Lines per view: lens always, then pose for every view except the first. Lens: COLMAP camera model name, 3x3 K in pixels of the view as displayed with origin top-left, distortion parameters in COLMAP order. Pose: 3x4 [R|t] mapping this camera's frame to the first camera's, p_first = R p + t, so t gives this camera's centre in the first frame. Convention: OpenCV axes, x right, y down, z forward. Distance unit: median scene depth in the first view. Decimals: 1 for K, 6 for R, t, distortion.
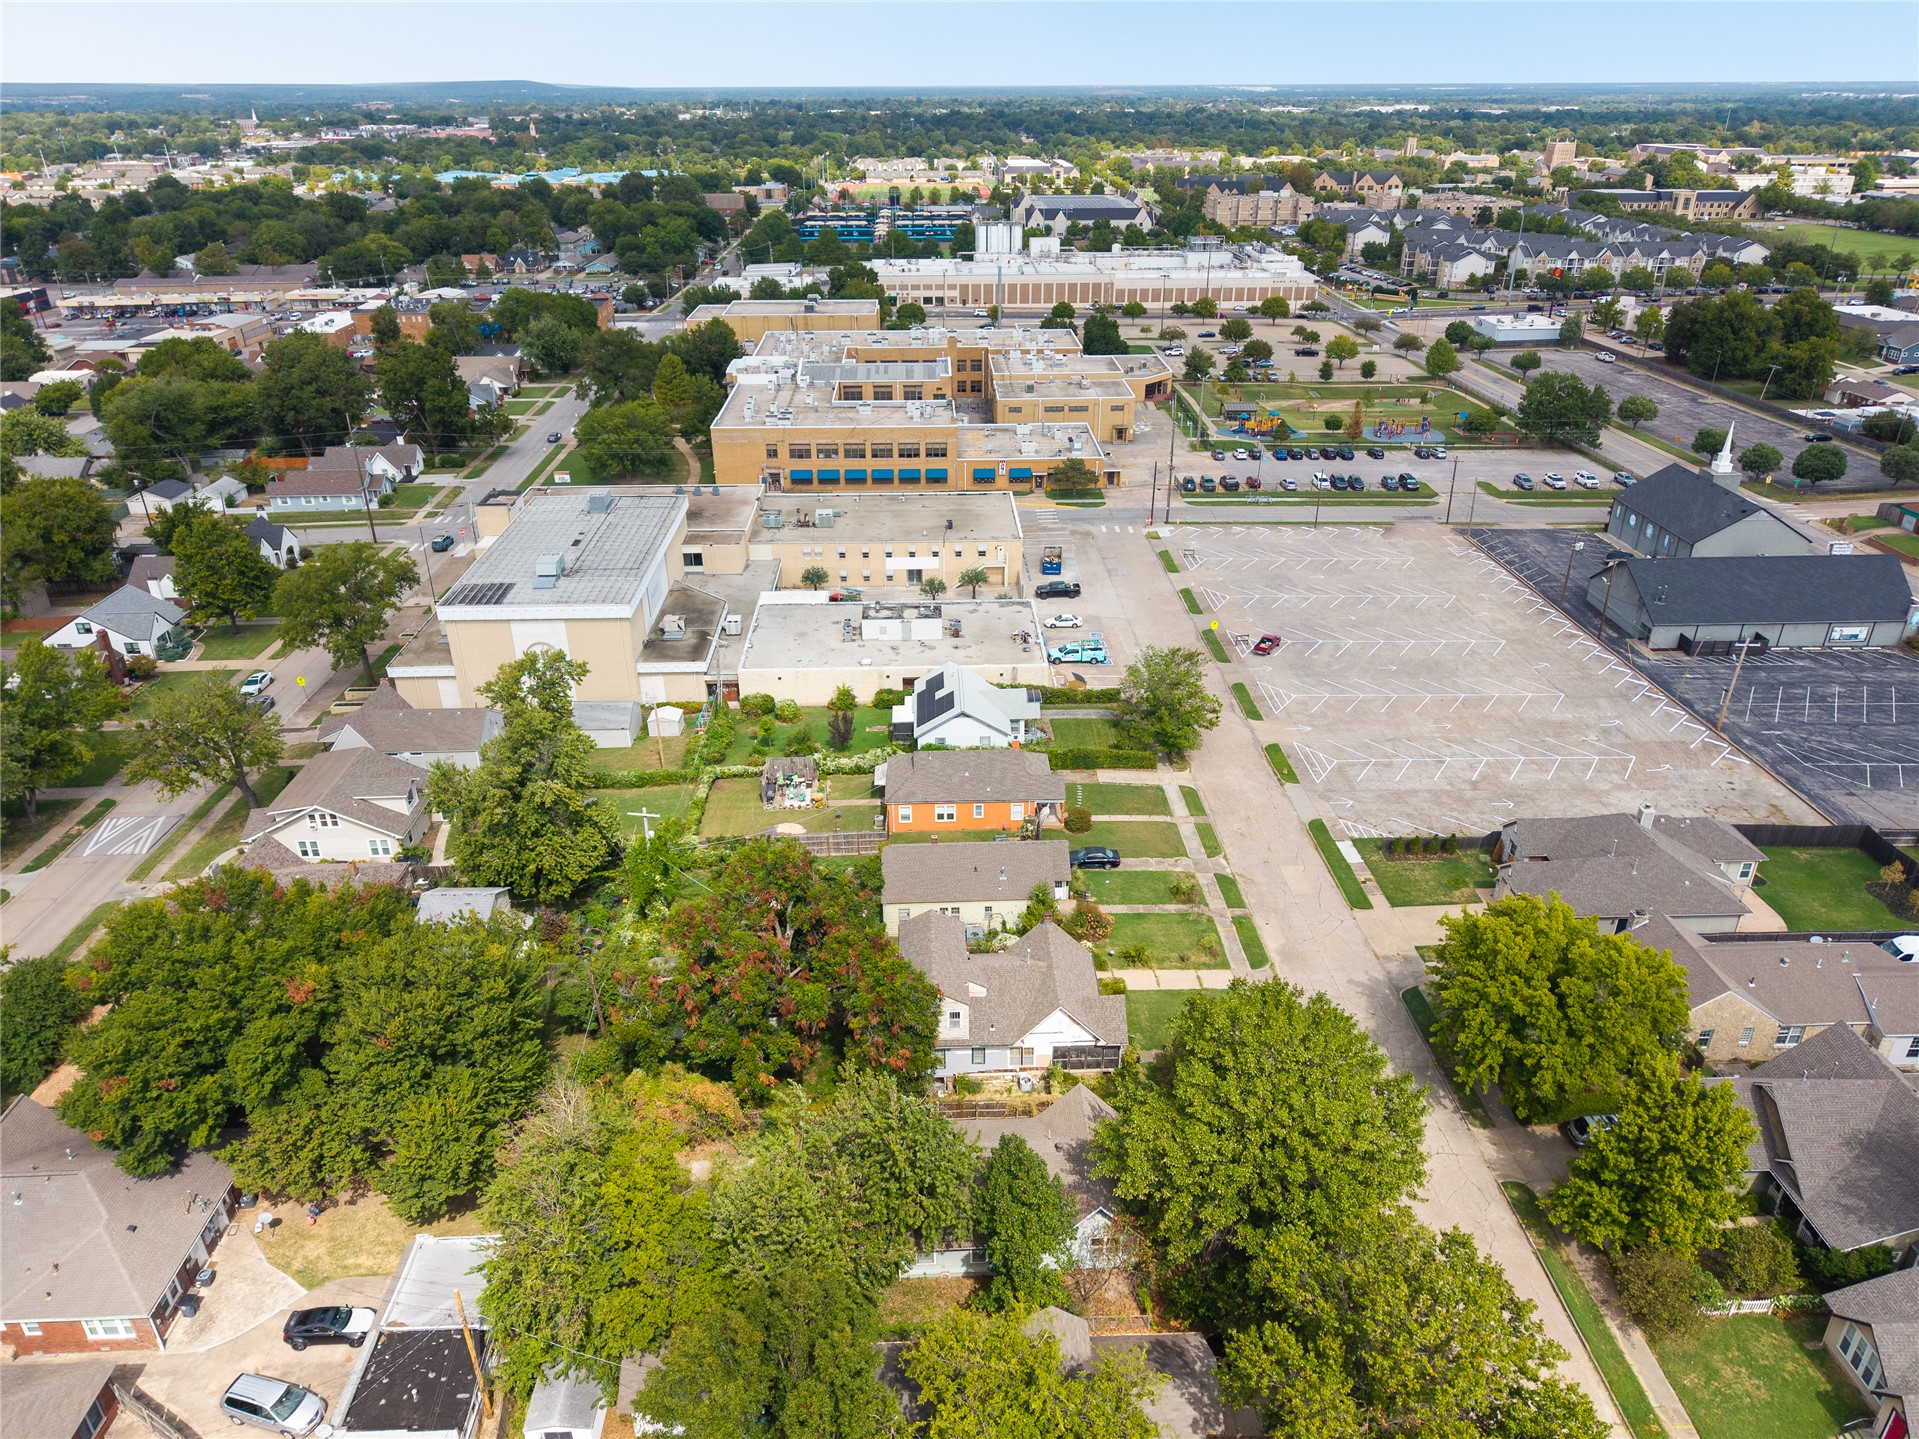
lens RADIAL K [[1298.7, 0, 959.5], [0, 1298.7, 719.5], [0, 0, 1]] dist [0.021078, -0.021115]
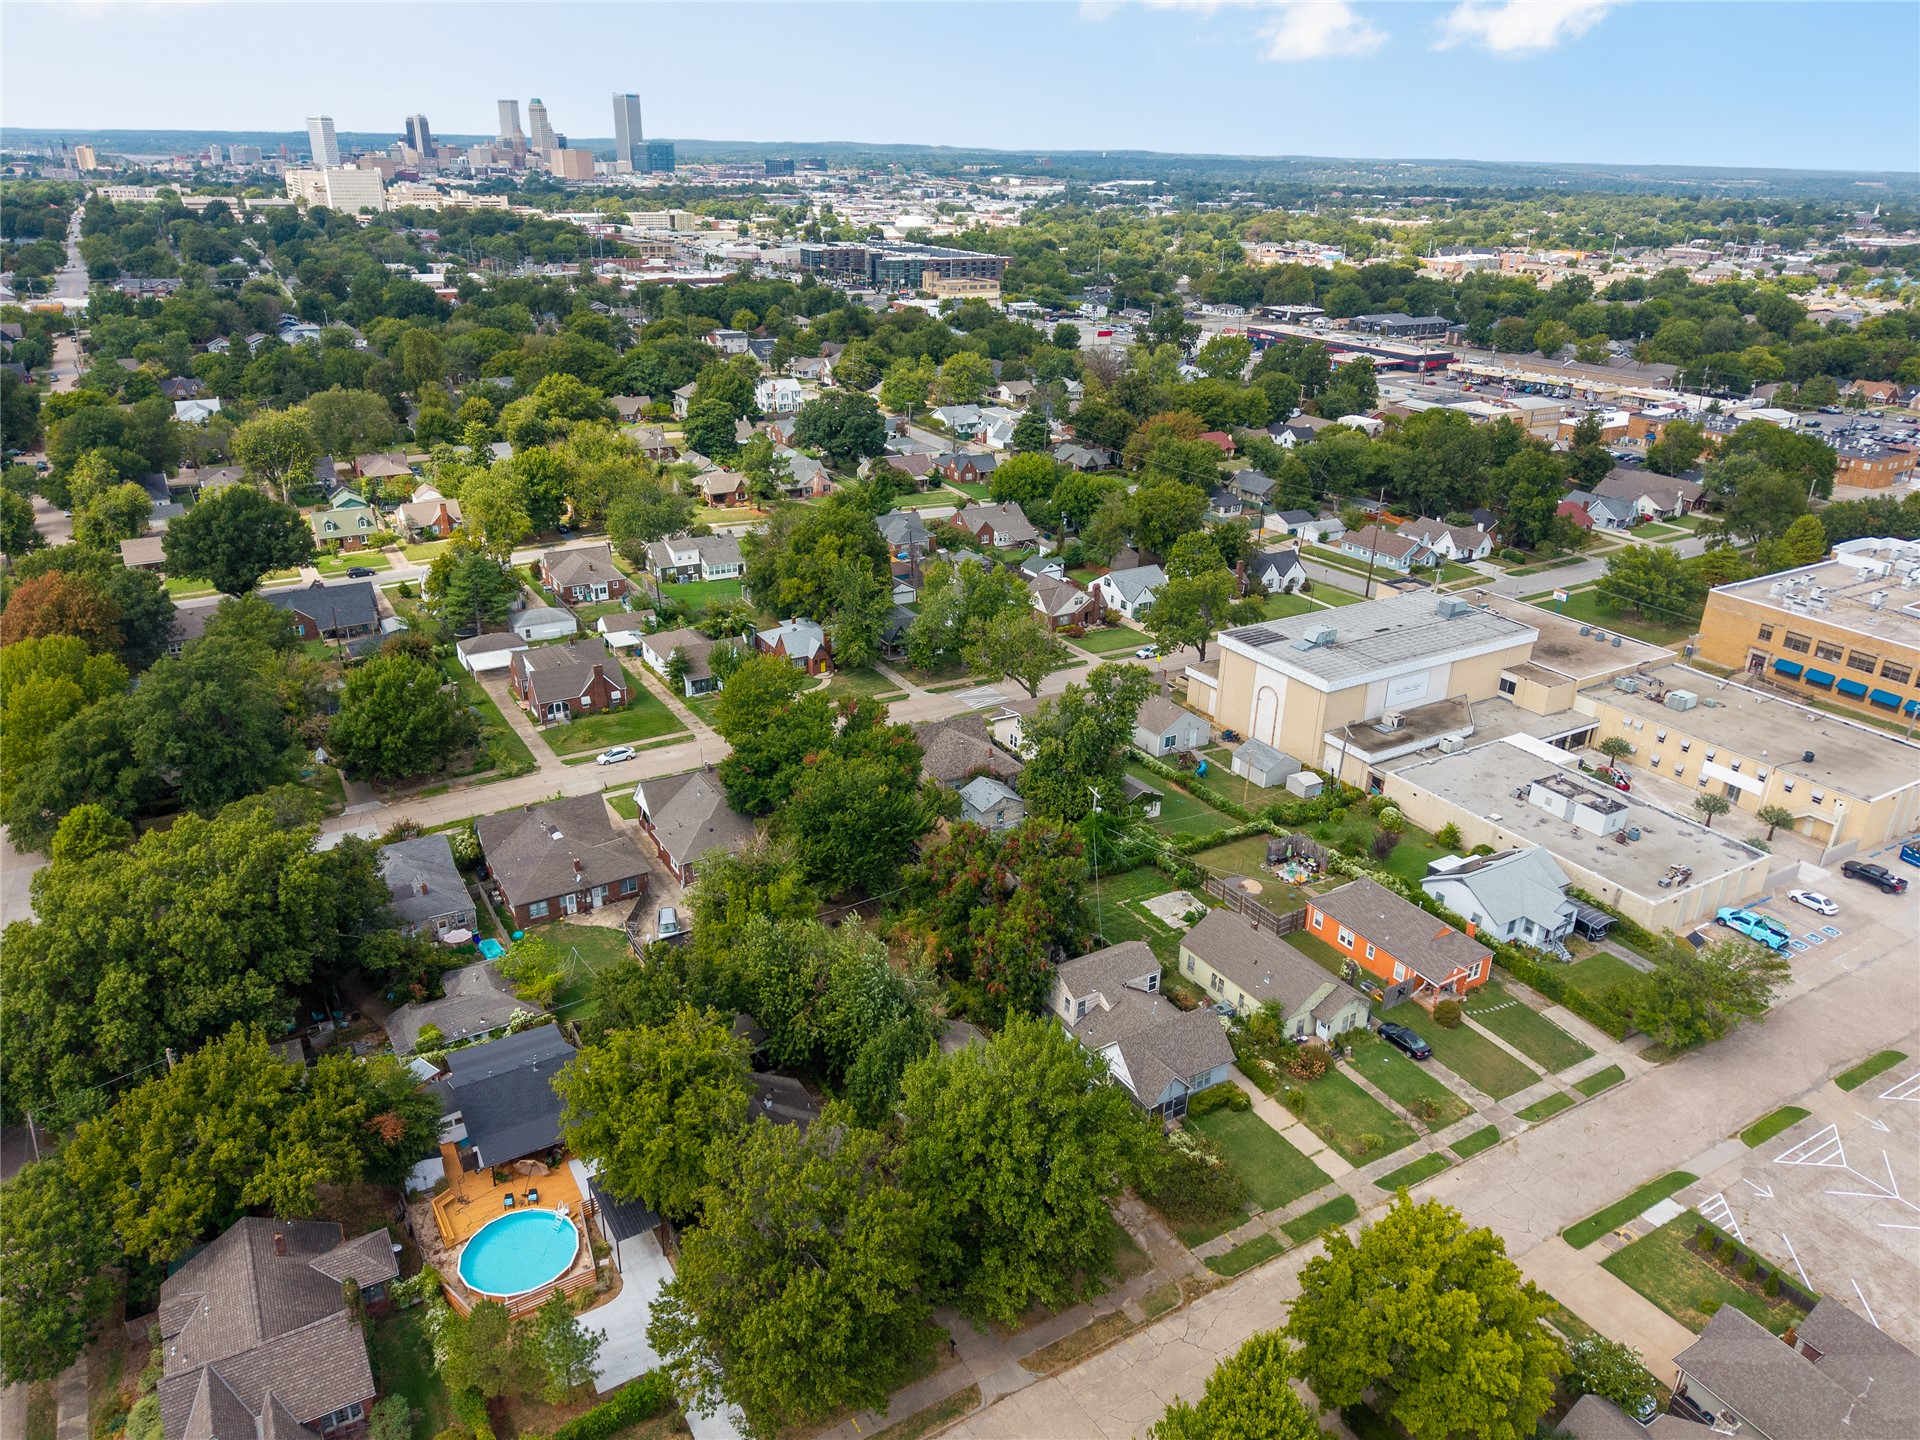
lens RADIAL K [[1330.6, 0, 960.0], [0, 1330.6, 720.0], [0, 0, 1]] dist [0.024085, -0.028659]
pose [[0.479554, 0.356979, -0.801620, 0.502348], [-0.404584, 0.900571, 0.159010, -0.103373], [0.778678, 0.248069, 0.576300, 0.064335]]
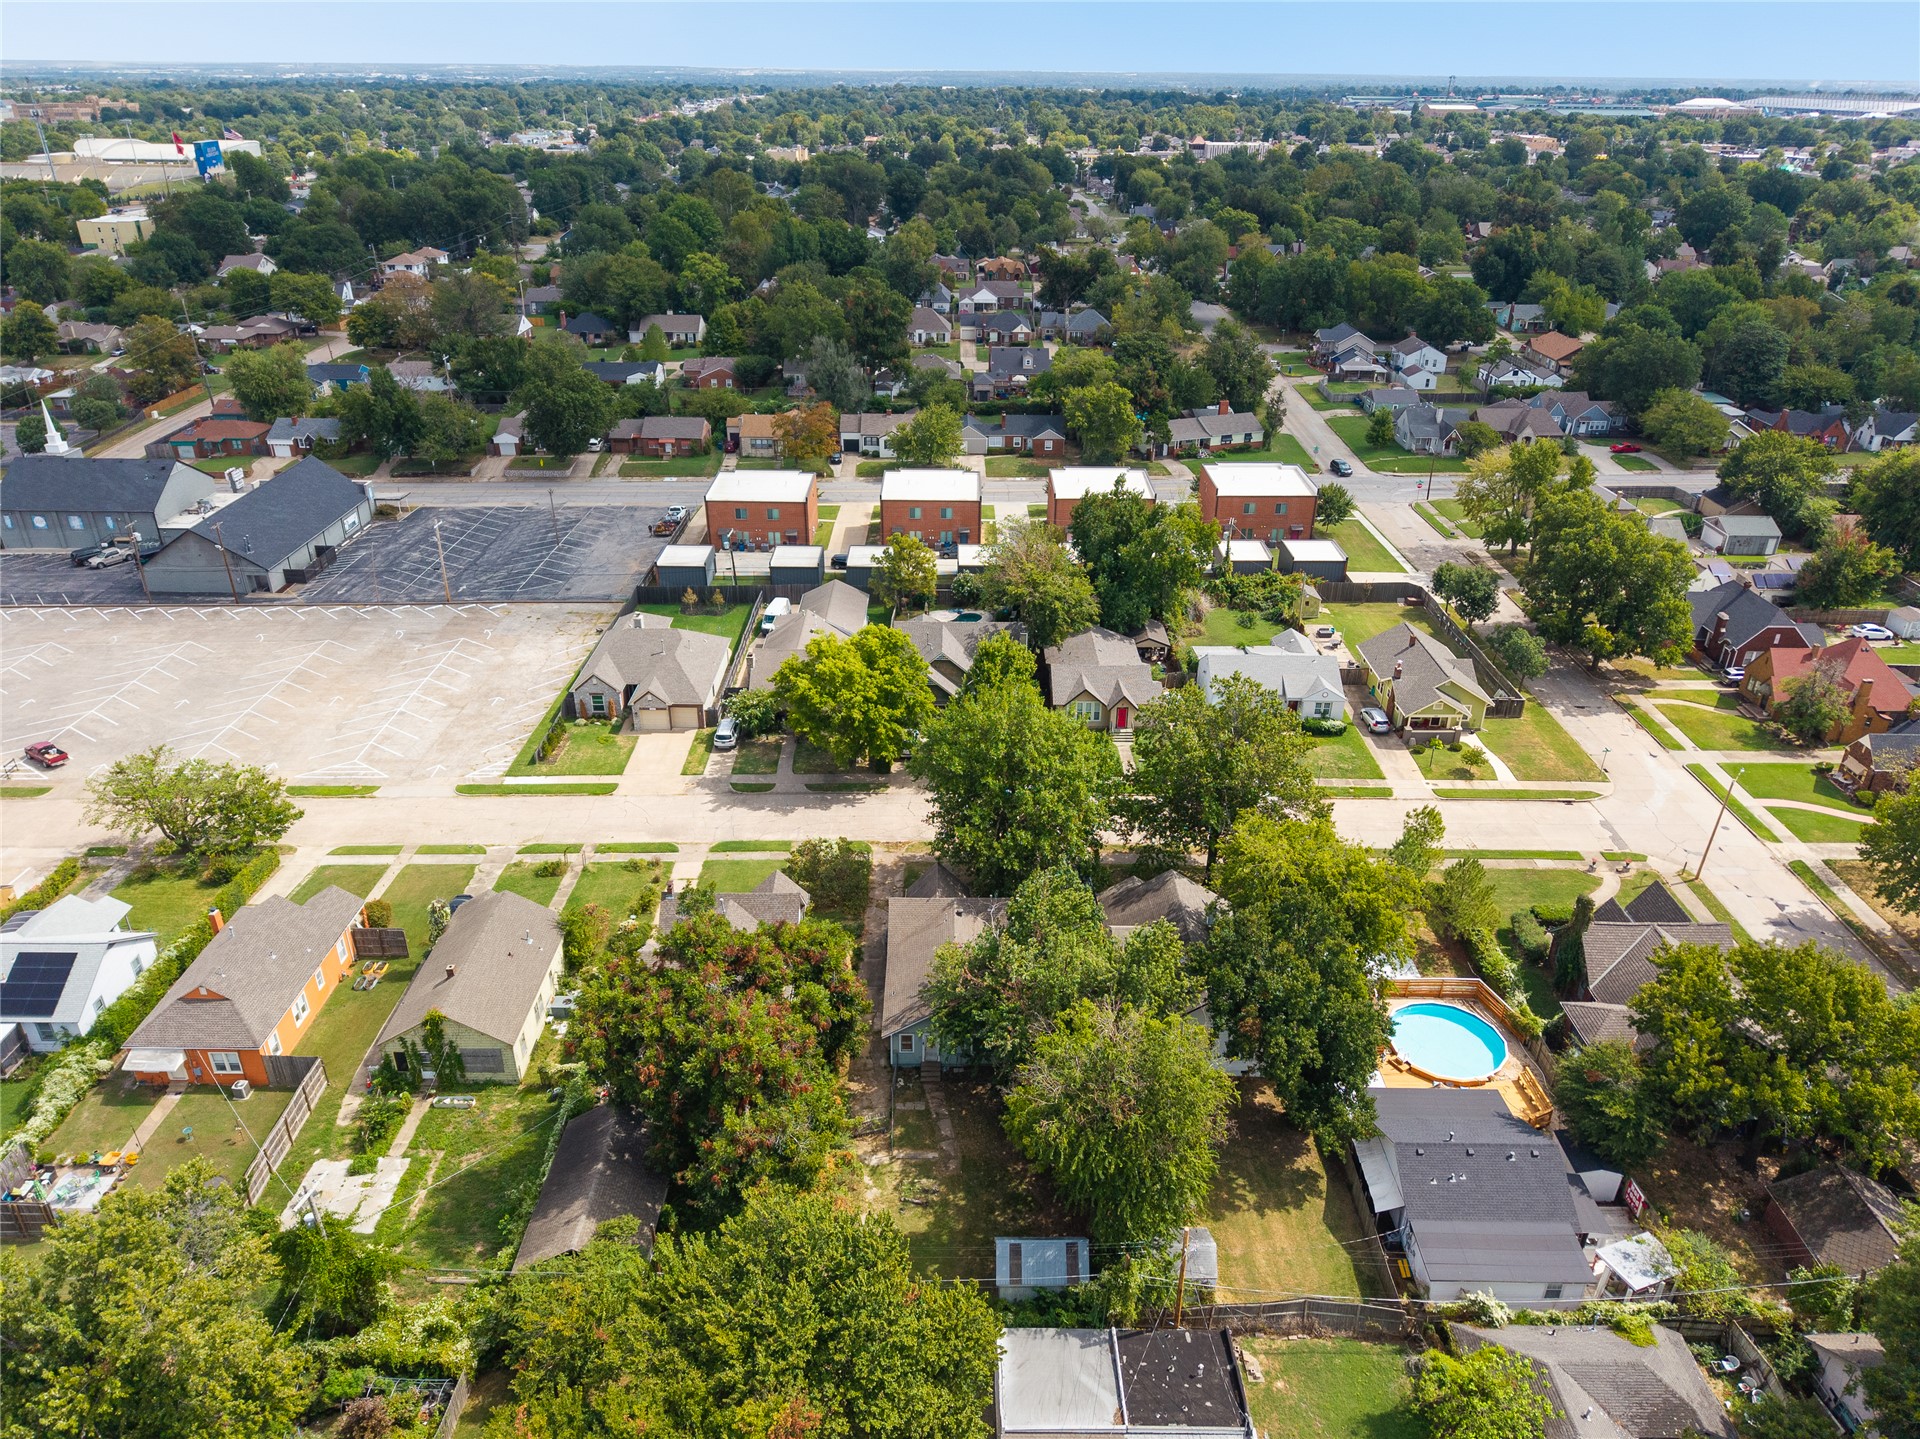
lens RADIAL K [[1330.6, 0, 960.0], [0, 1330.6, 719.5], [0, 0, 1]] dist [0.024085, -0.028659]
pose [[0.029380, -0.437782, 0.898601, -0.486724], [0.434040, 0.815400, 0.383056, -0.151769], [-0.900414, 0.378775, 0.213971, 0.333566]]
